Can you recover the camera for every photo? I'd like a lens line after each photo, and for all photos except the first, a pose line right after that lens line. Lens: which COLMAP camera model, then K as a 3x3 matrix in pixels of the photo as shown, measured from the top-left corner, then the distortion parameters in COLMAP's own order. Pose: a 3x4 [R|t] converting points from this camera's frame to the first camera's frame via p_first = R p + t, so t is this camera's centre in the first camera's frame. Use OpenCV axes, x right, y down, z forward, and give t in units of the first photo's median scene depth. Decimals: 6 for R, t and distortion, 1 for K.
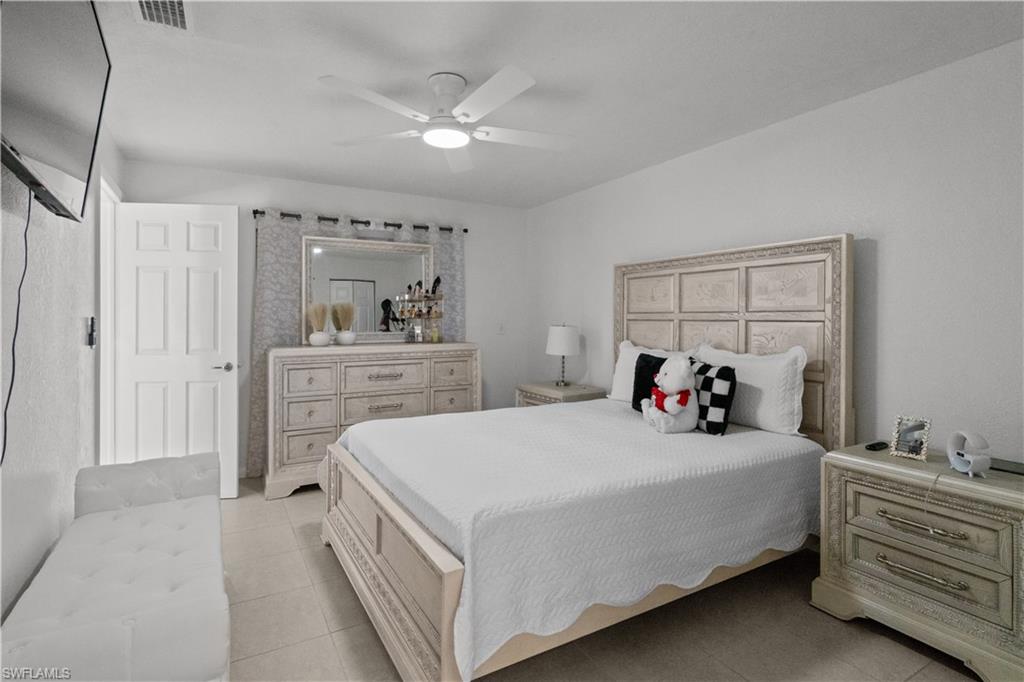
lens RADIAL K [[506.8, 0, 499.3], [0, 506.8, 318.3], [0, 0, 1]] dist [0.001197, 0.000034]
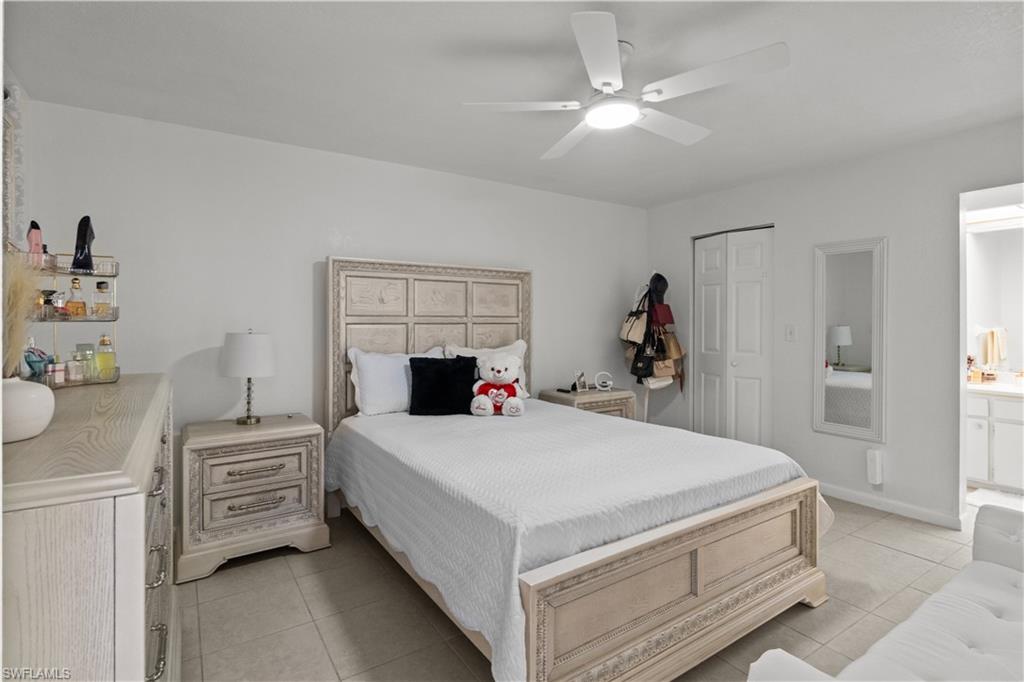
lens RADIAL K [[506.8, 0, 499.3], [0, 506.8, 318.3], [0, 0, 1]] dist [0.001197, 0.000034]
pose [[-0.079433, 0.011090, 0.996779, -0.788123], [0.005995, 0.999925, -0.010647, 0.005699], [-0.996822, 0.005130, -0.079493, 1.018631]]
